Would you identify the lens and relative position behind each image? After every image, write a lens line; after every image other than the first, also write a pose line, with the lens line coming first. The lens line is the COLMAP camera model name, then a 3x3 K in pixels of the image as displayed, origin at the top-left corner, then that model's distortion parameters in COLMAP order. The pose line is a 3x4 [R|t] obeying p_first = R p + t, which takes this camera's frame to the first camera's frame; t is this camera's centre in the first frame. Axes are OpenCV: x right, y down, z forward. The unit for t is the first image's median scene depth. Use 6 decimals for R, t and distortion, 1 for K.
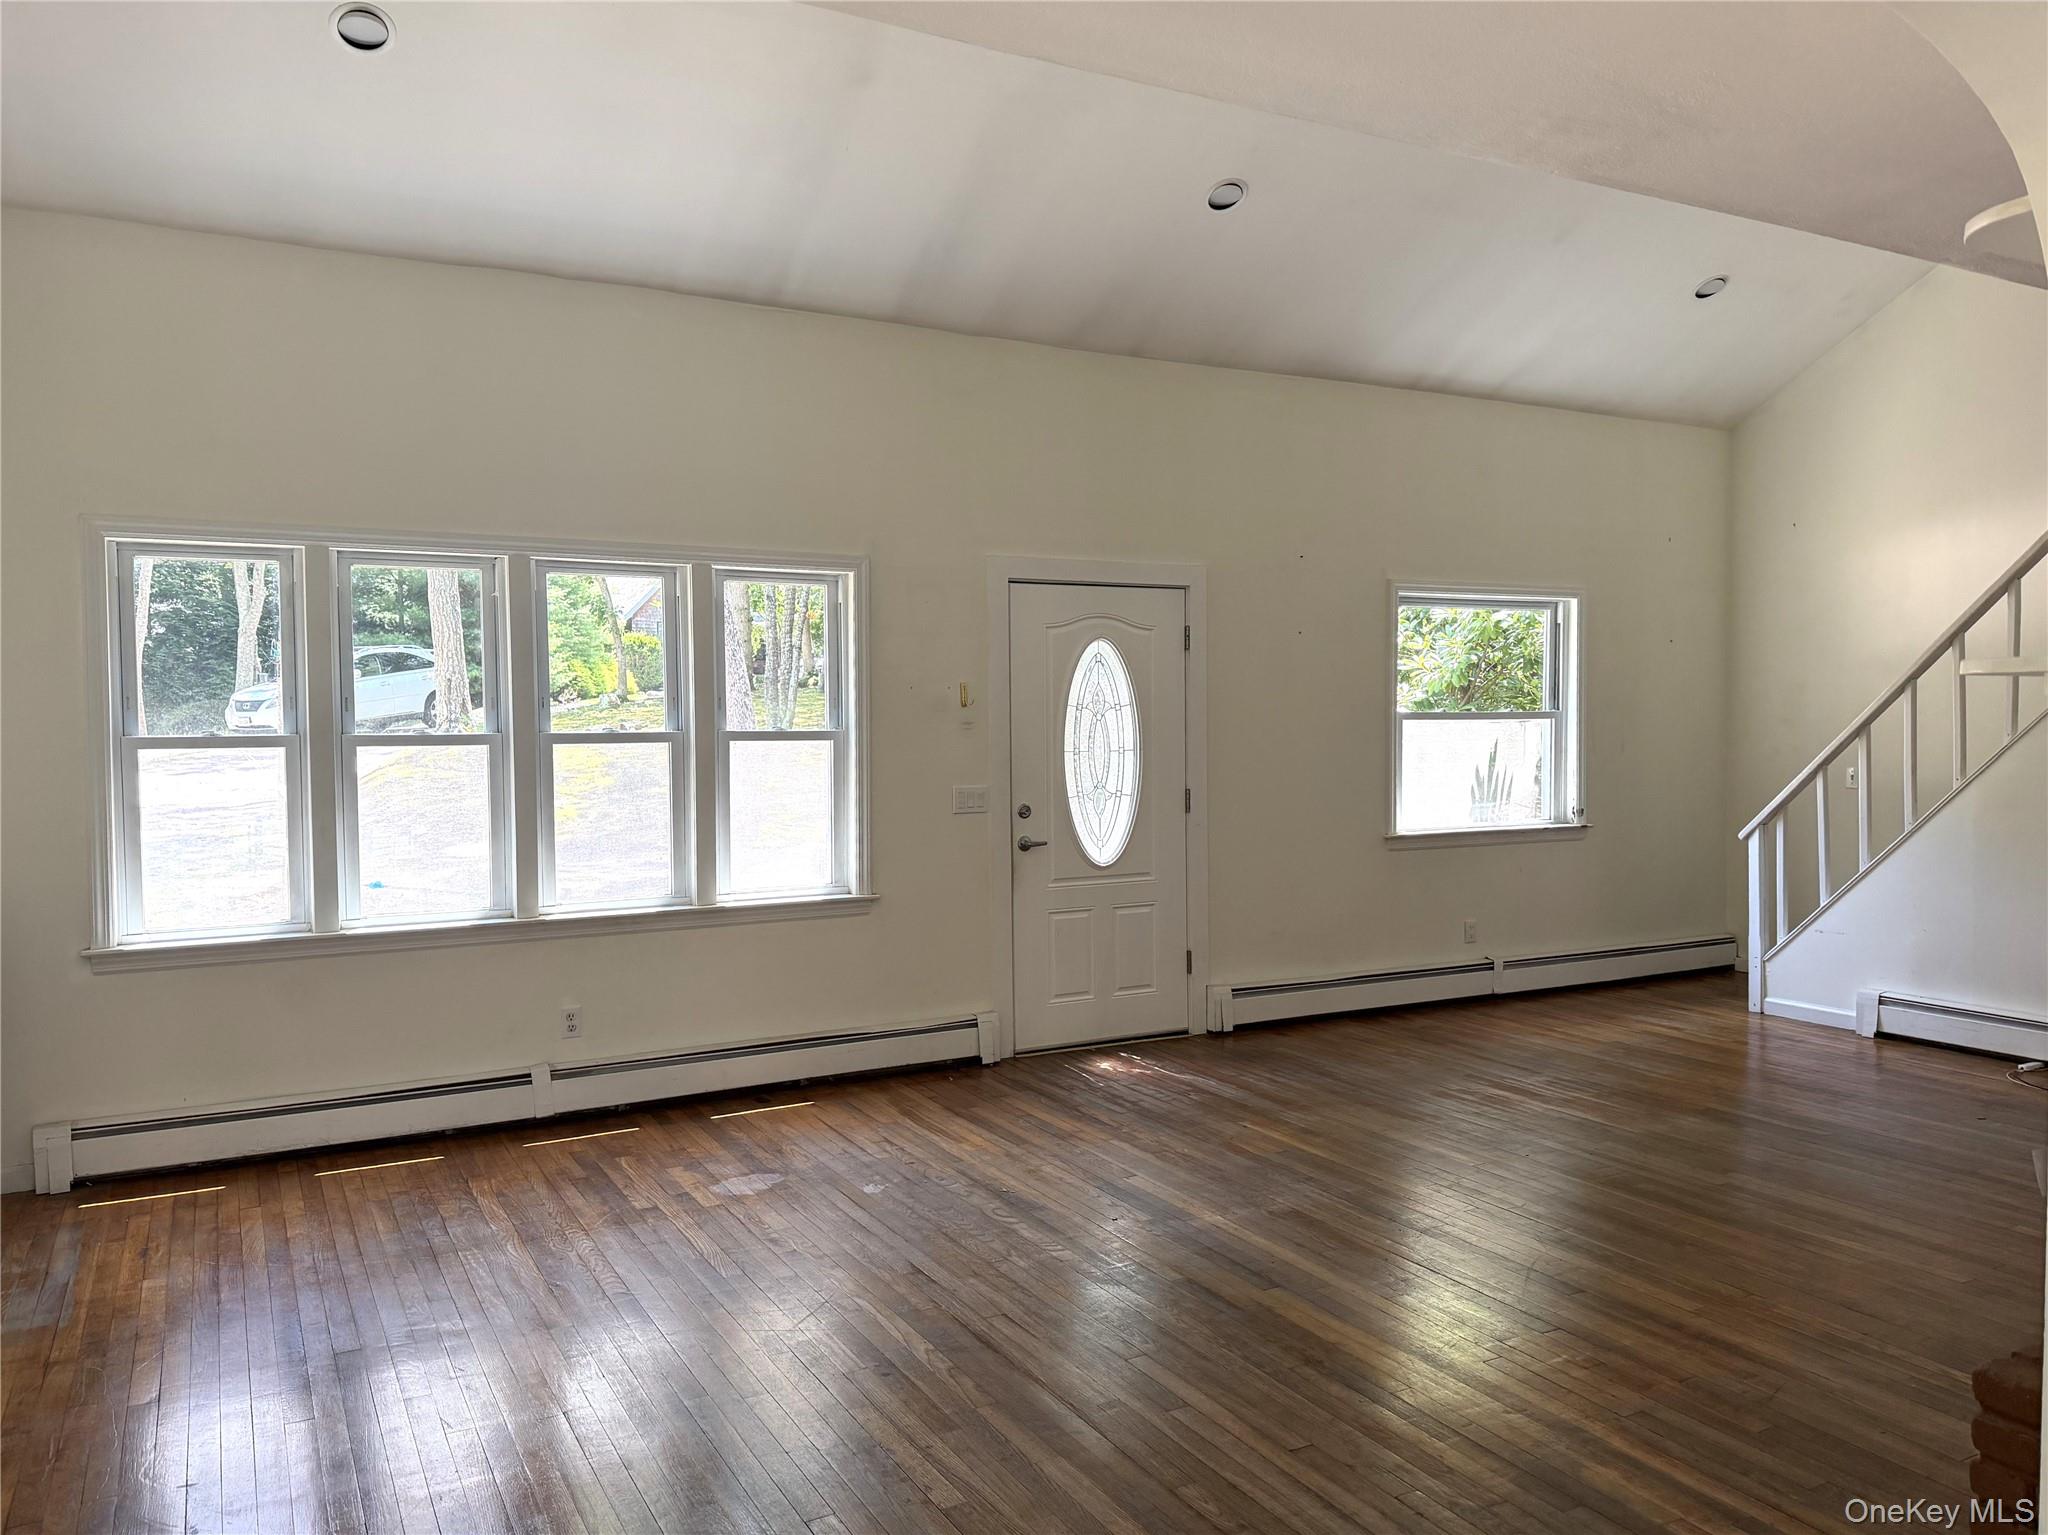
lens RADIAL K [[1484.8, 0, 1024.0], [0, 1484.8, 767.5], [0, 0, 1]] dist [0.115045, -0.145725]
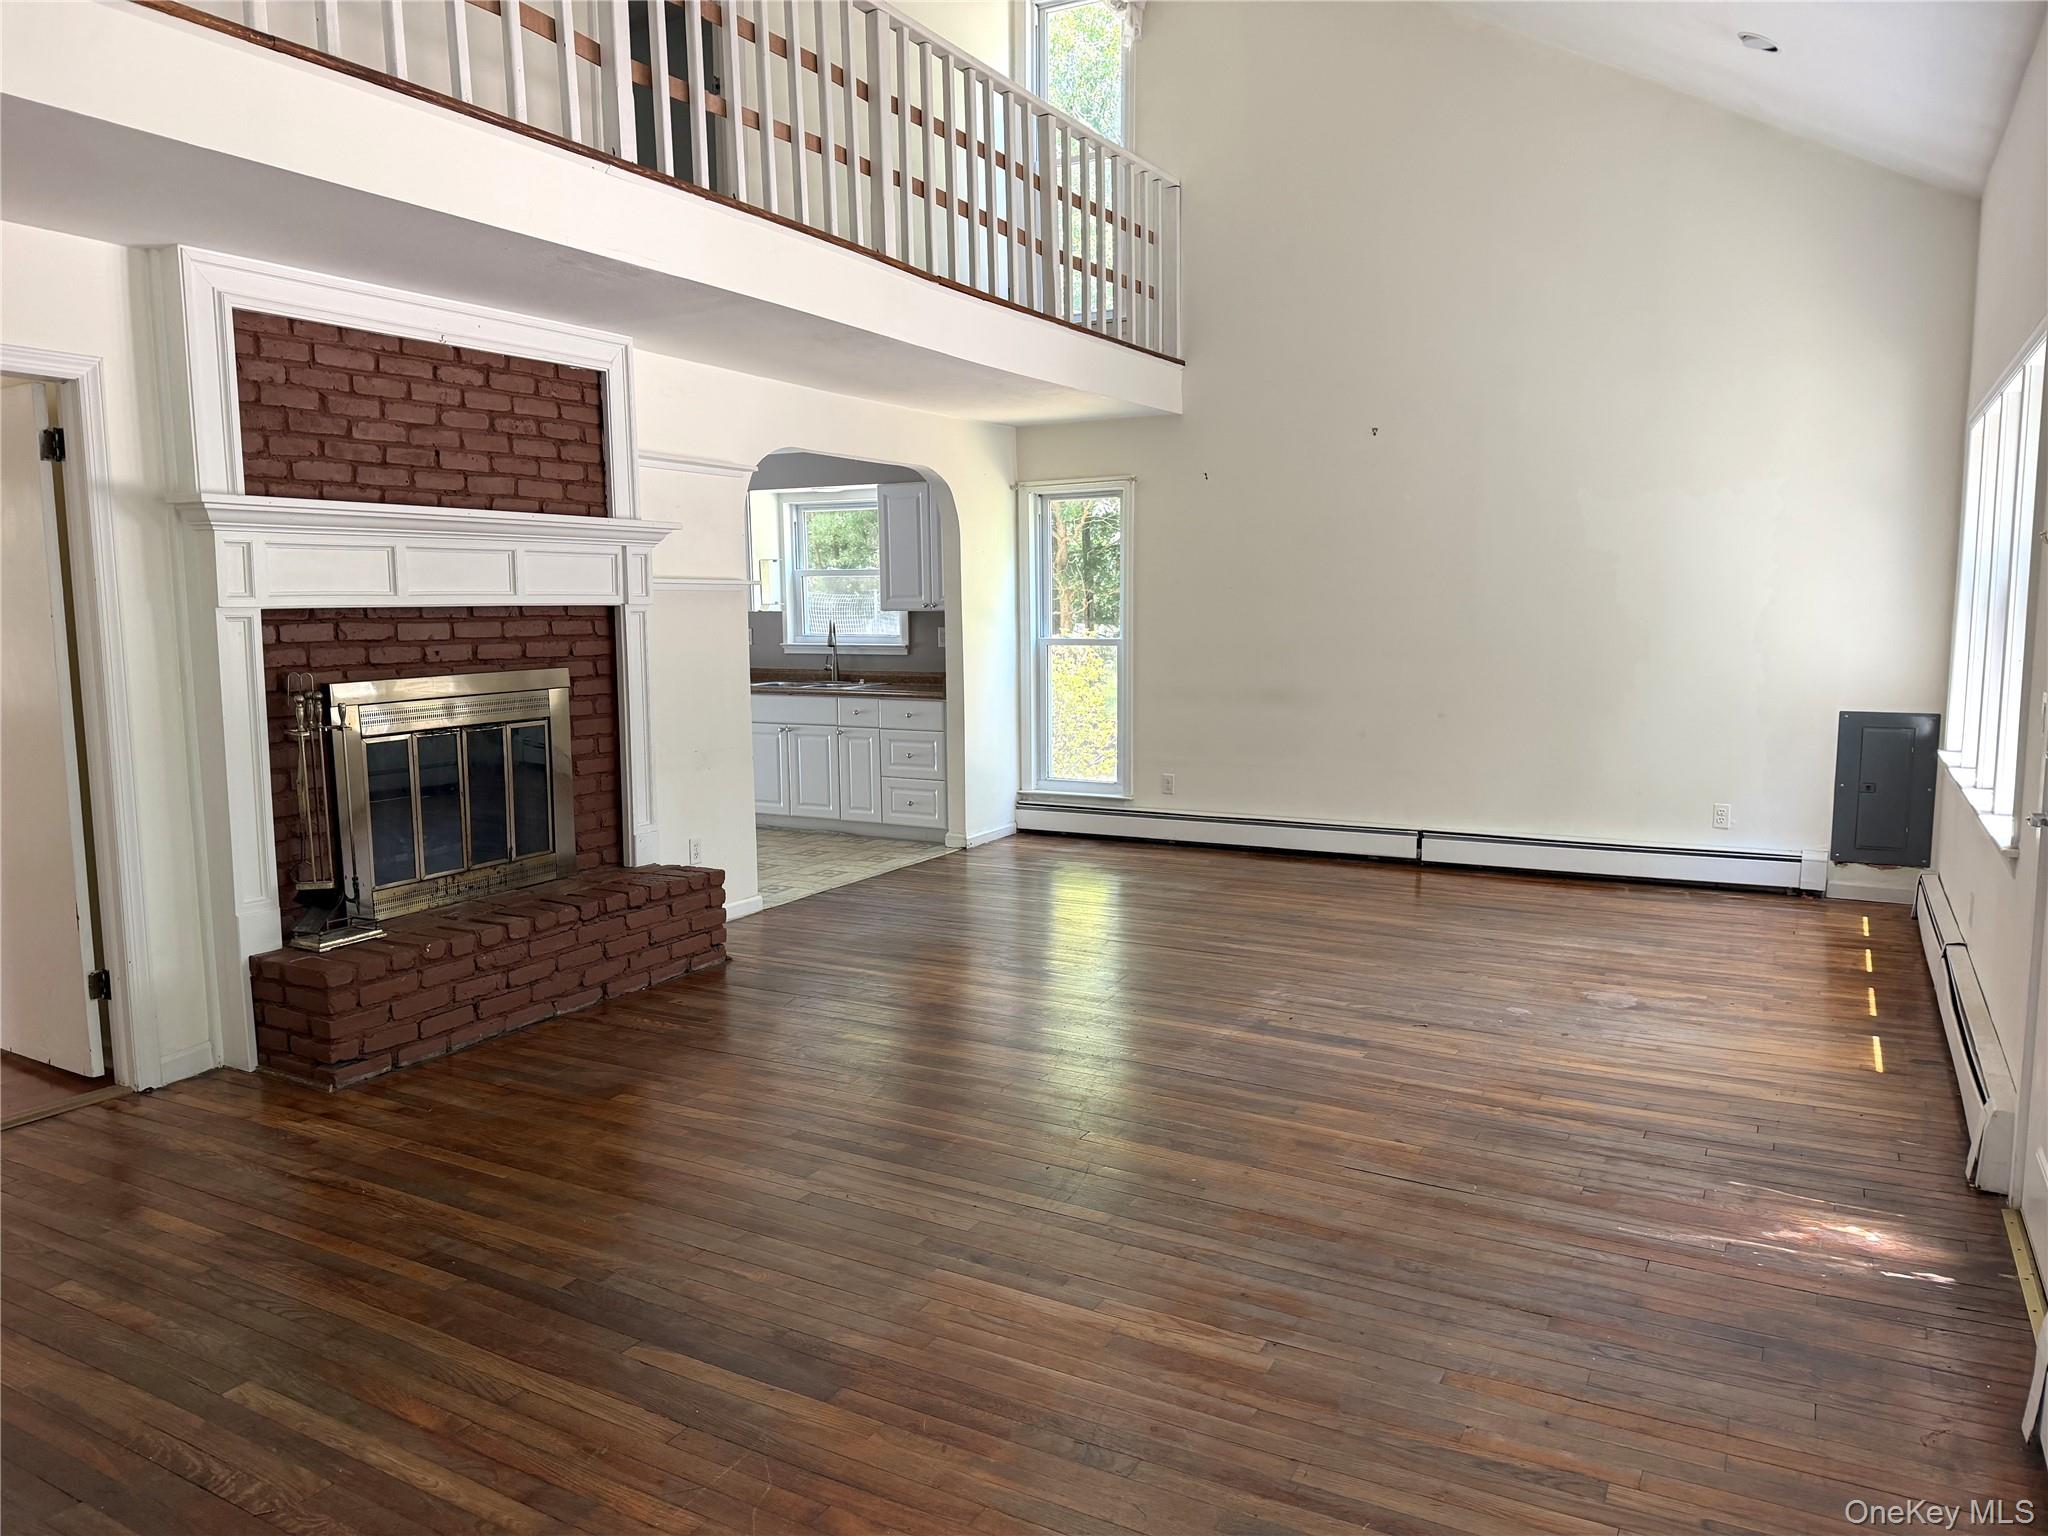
lens RADIAL K [[1422.9, 0, 1024.0], [0, 1422.9, 768.0], [0, 0, 1]] dist [0.115032, -0.193369]
pose [[-0.844702, 0.077066, -0.529660, 0.597389], [-0.003704, 0.988714, 0.149766, -0.041129], [0.535224, 0.128470, -0.834884, 1.323251]]
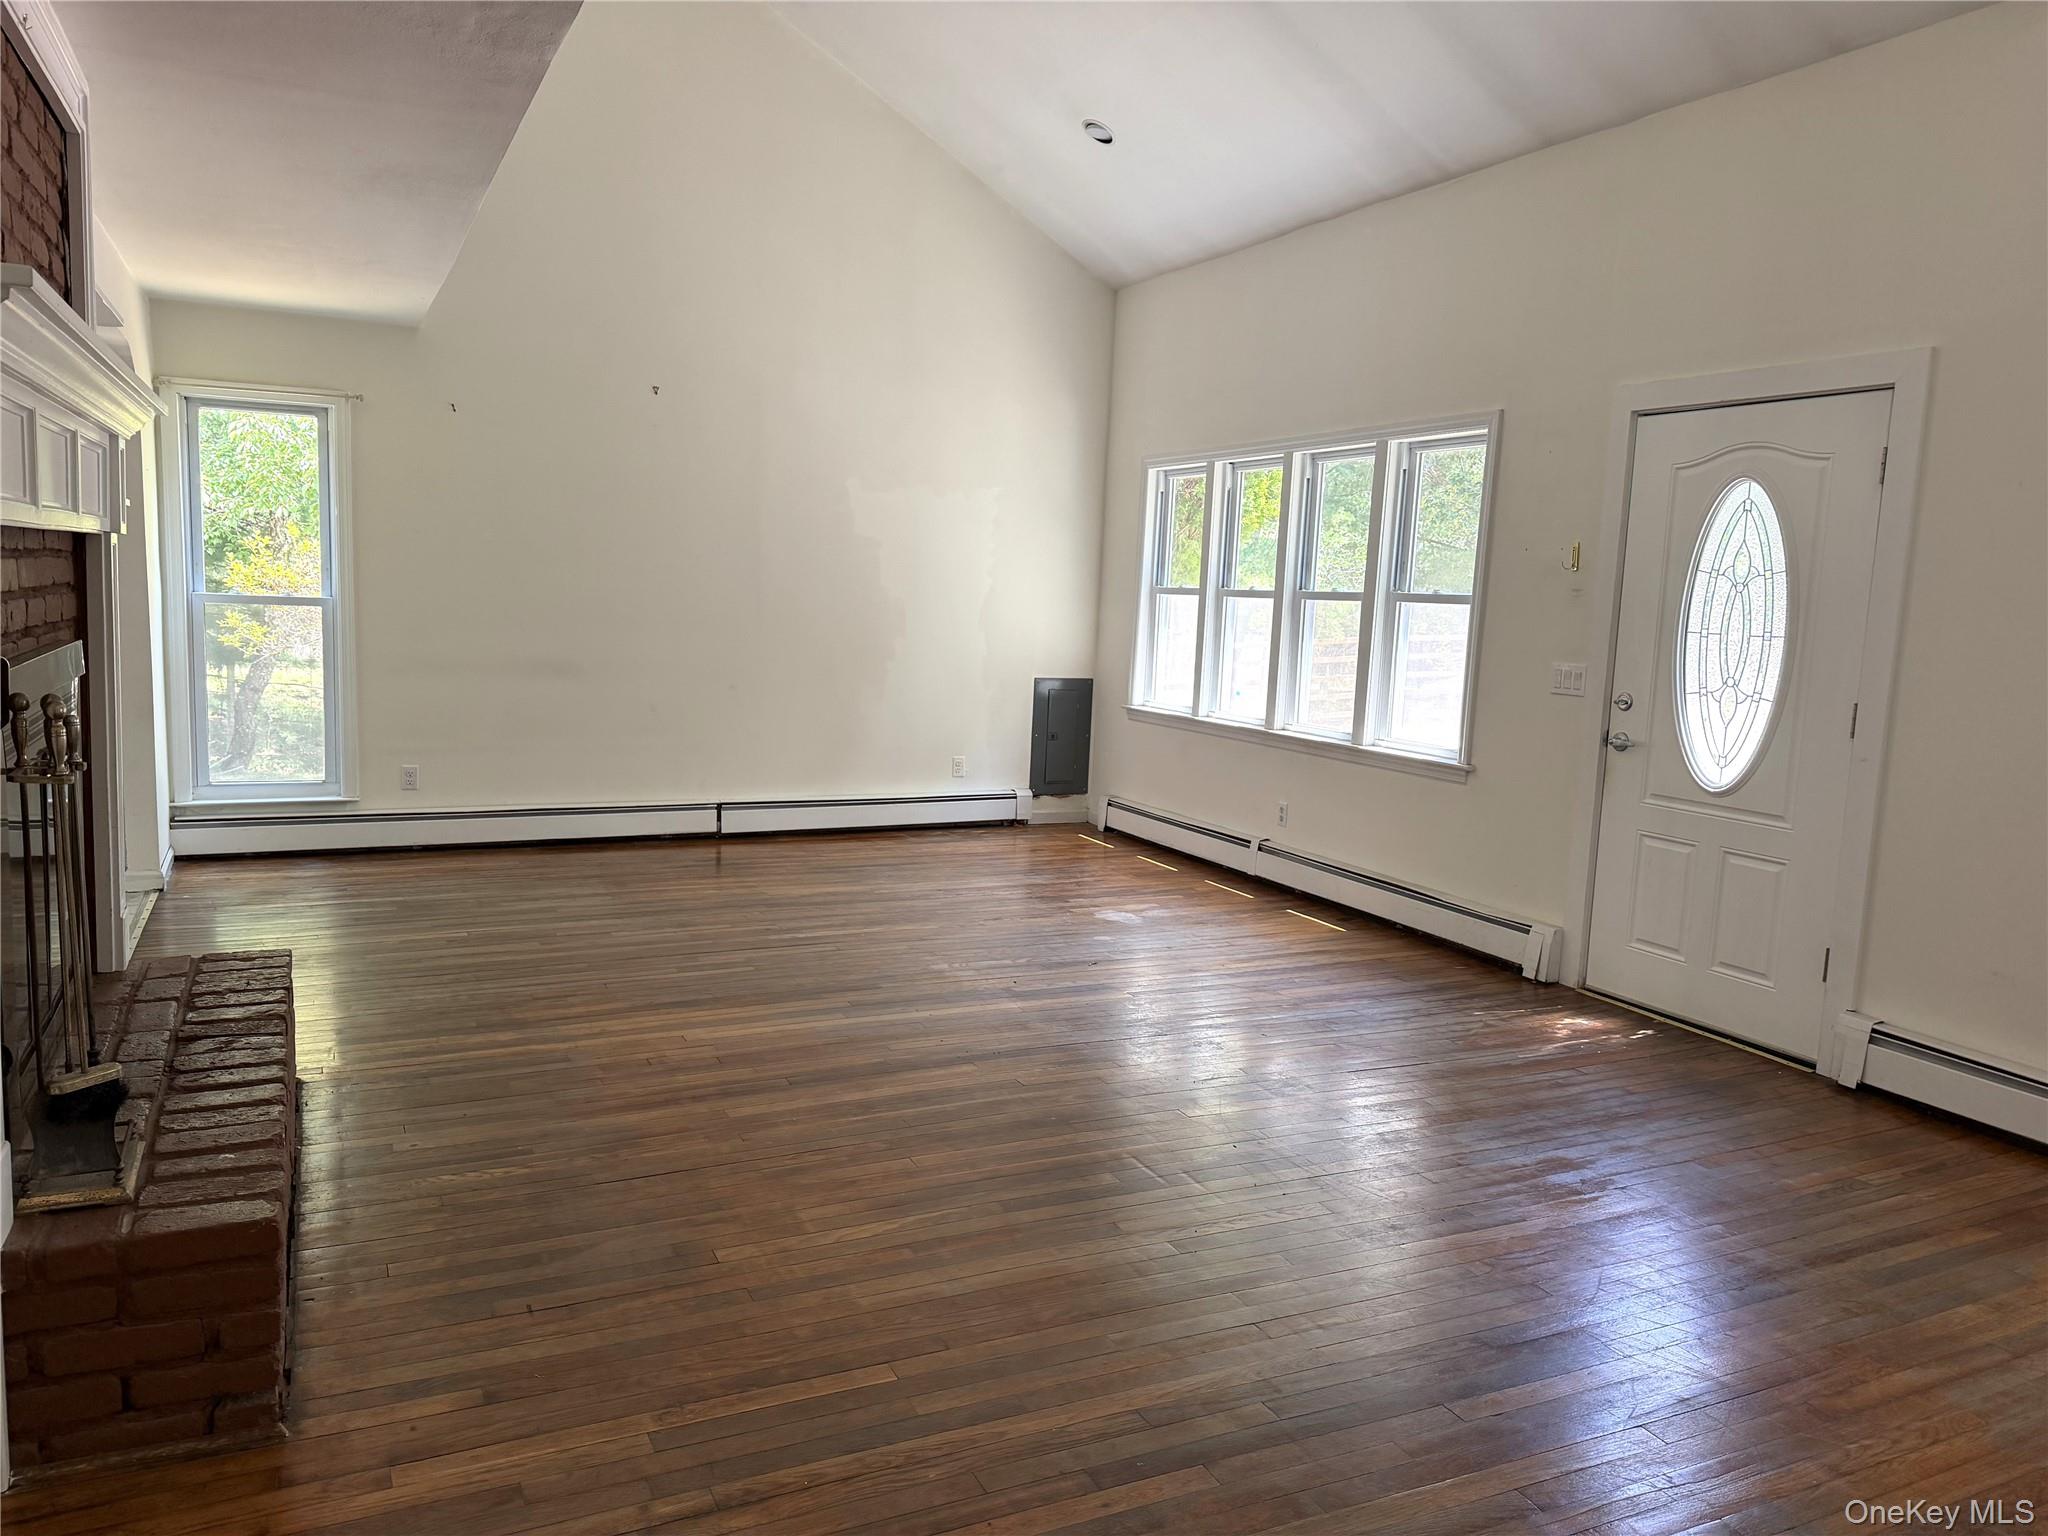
lens RADIAL K [[1422.9, 0, 1024.0], [0, 1422.9, 768.0], [0, 0, 1]] dist [0.115032, -0.193369]
pose [[-0.043408, 0.130007, -0.990562, 0.867526], [-0.075753, 0.988214, 0.133019, -0.016255], [0.996181, 0.080812, -0.033048, 0.762485]]
